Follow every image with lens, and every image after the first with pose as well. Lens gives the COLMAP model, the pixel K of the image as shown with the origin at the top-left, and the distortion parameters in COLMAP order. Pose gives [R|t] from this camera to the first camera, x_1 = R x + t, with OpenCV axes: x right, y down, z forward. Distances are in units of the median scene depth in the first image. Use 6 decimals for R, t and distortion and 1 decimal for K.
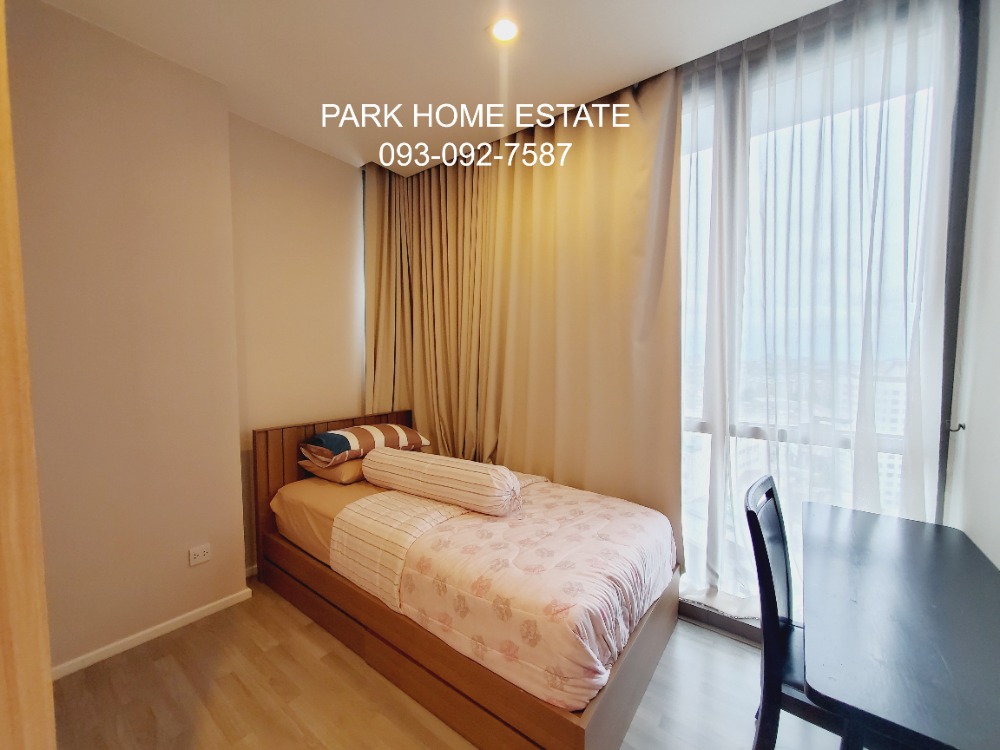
lens RADIAL K [[399.3, 0, 498.1], [0, 399.3, 381.7], [0, 0, 1]] dist [0.000829, 0.000207]
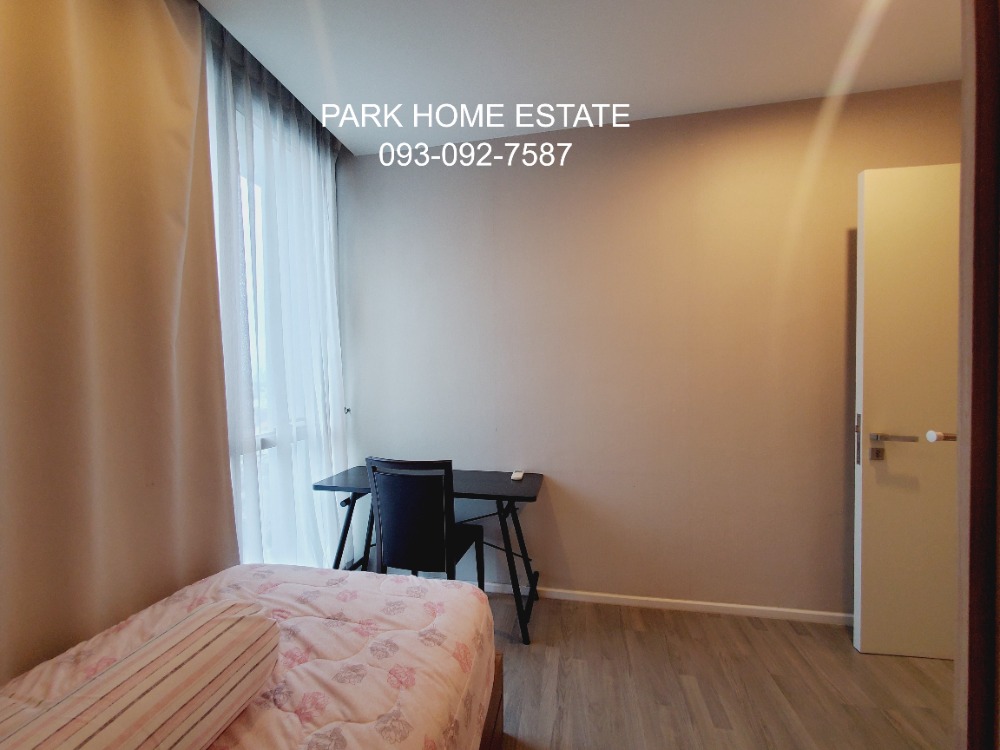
lens RADIAL K [[399.3, 0, 498.1], [0, 399.3, 381.7], [0, 0, 1]] dist [0.000829, 0.000207]
pose [[-0.439833, -0.039454, 0.897212, -0.664058], [0.048397, 0.996542, 0.067547, -0.084314], [-0.896775, 0.073132, -0.436403, 1.060716]]
